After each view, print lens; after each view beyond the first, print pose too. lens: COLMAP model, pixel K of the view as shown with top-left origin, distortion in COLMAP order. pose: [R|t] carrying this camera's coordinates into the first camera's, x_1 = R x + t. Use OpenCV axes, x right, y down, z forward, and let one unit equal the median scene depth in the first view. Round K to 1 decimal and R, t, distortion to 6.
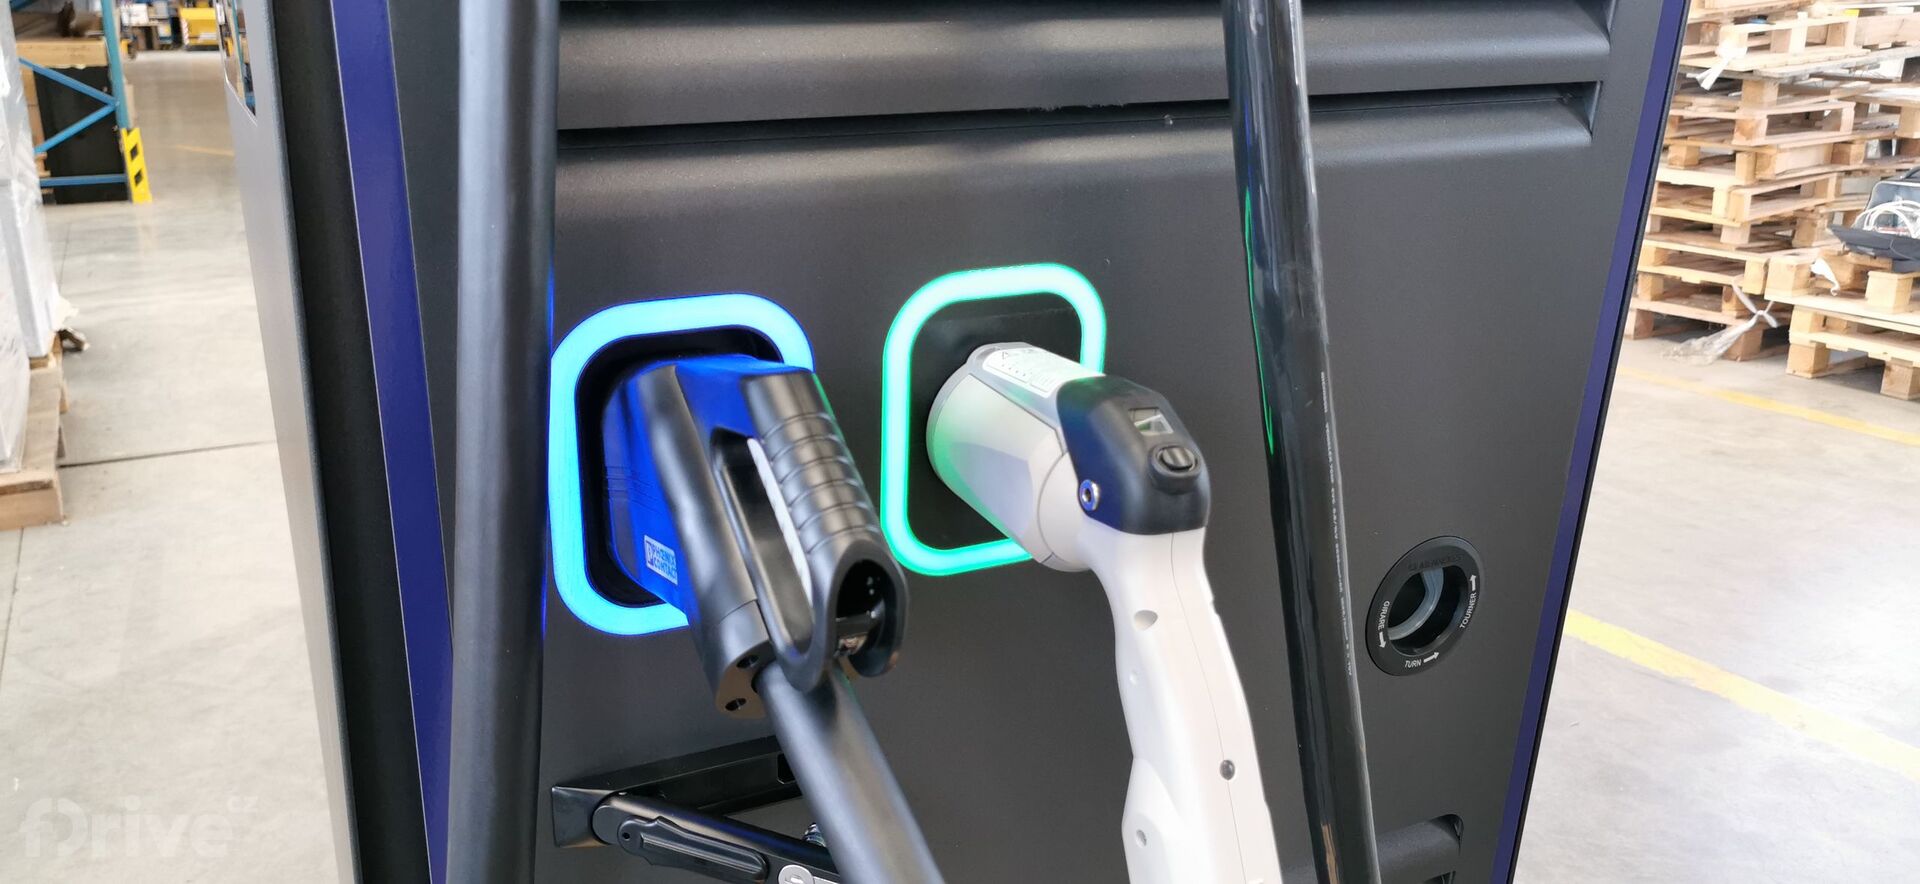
lens RADIAL K [[1460.2, 0, 1019.6], [0, 1460.2, 366.1], [0, 0, 1]] dist [0.000759, -0.000287]
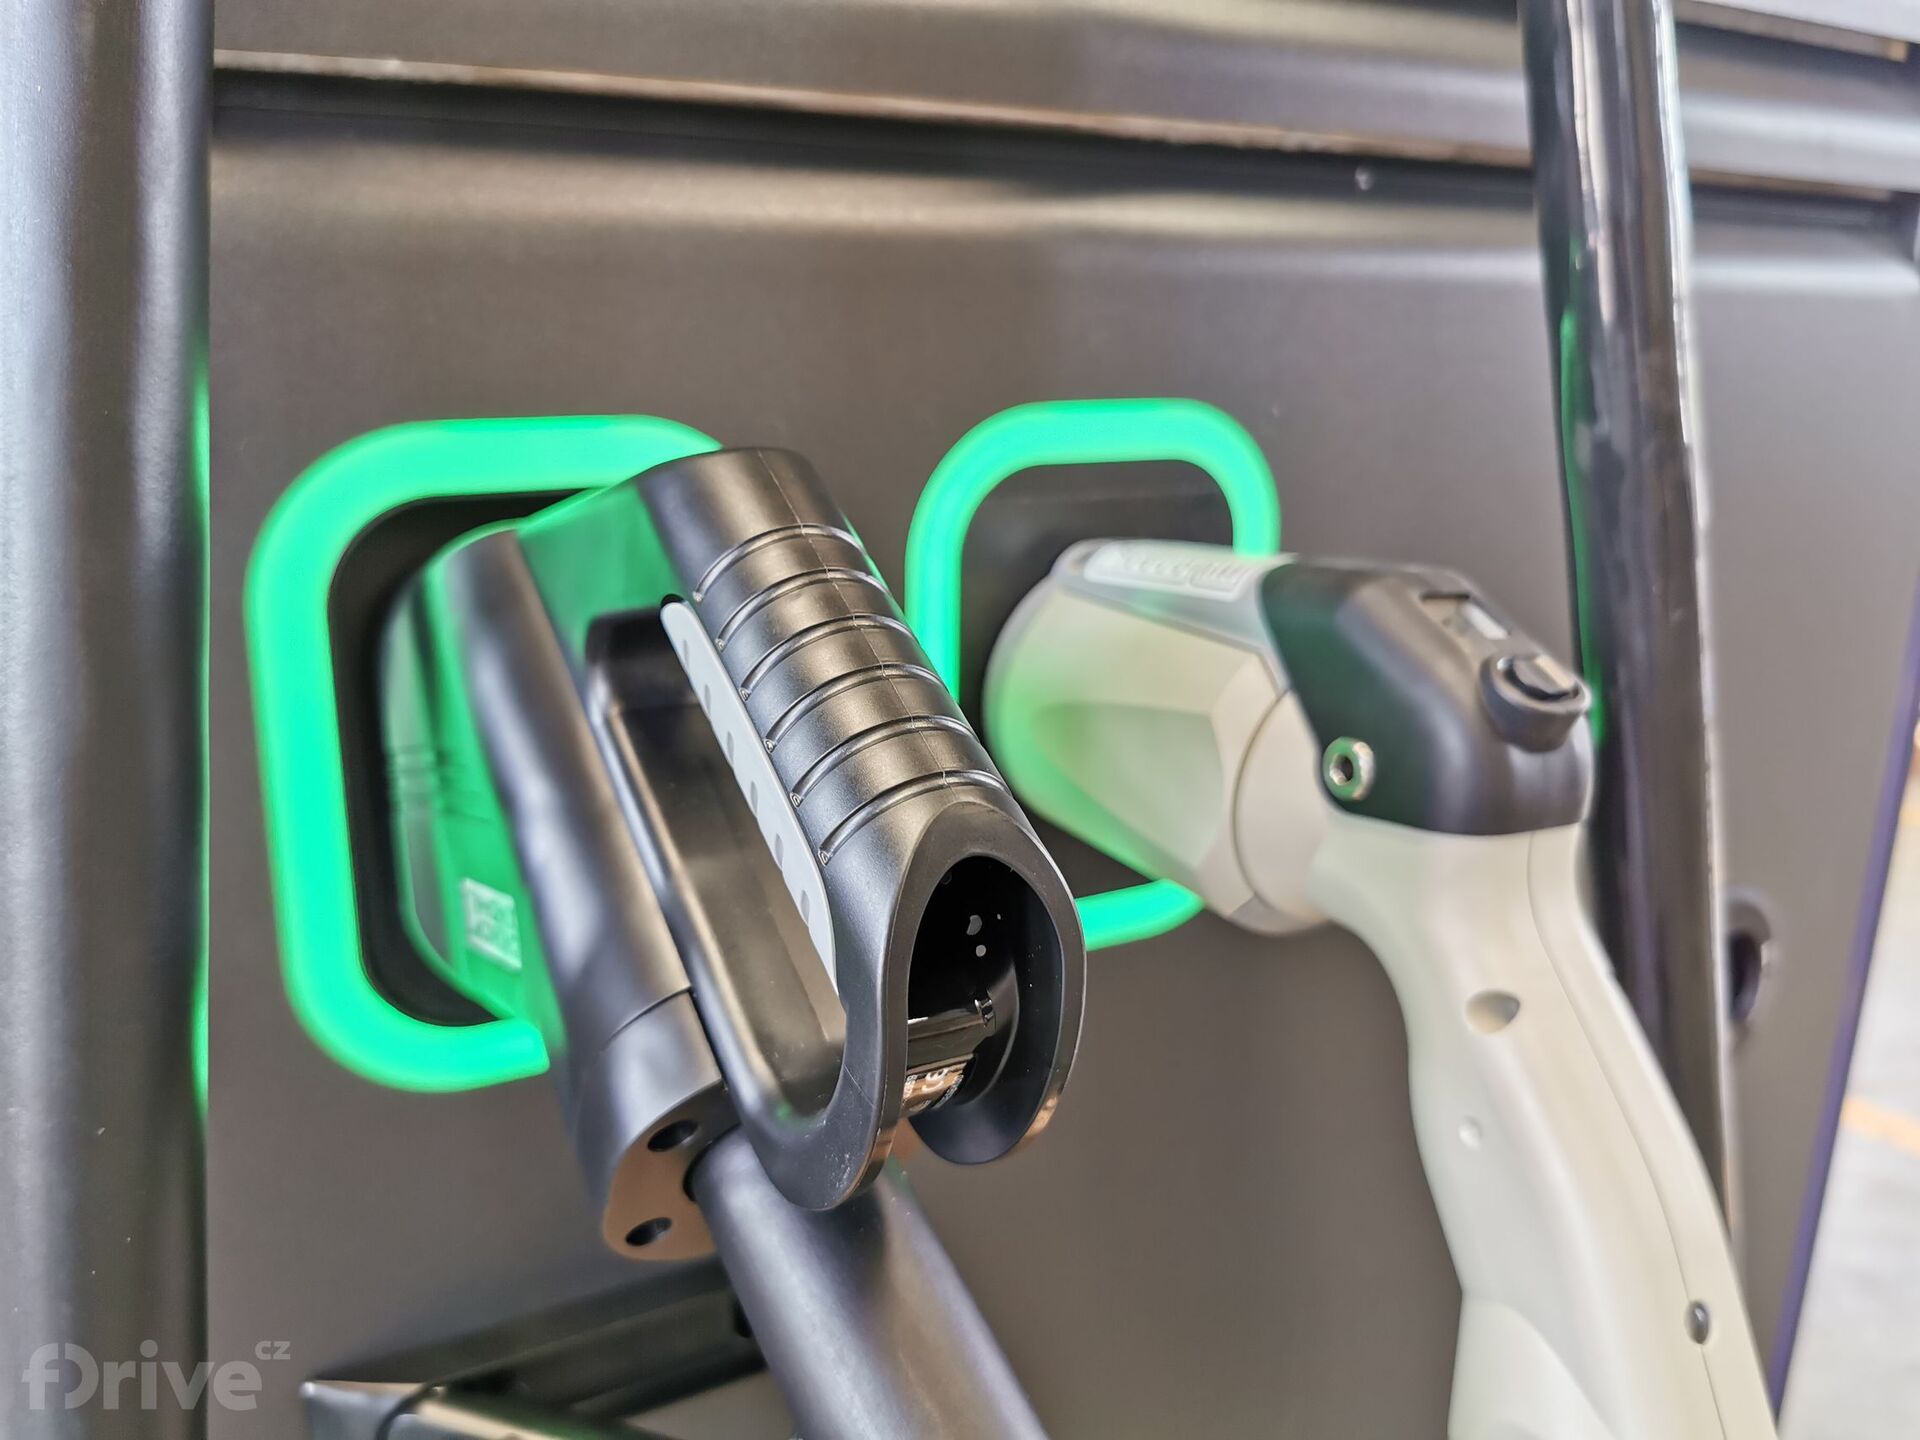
lens RADIAL K [[1504.2, 0, 969.2], [0, 1504.2, 733.6], [0, 0, 1]] dist [0.043409, -0.061000]
pose [[0.999430, -0.033495, 0.004173, -0.089892], [0.033607, 0.998970, -0.030481, 0.093526], [-0.003147, 0.030603, 0.999527, 0.512583]]
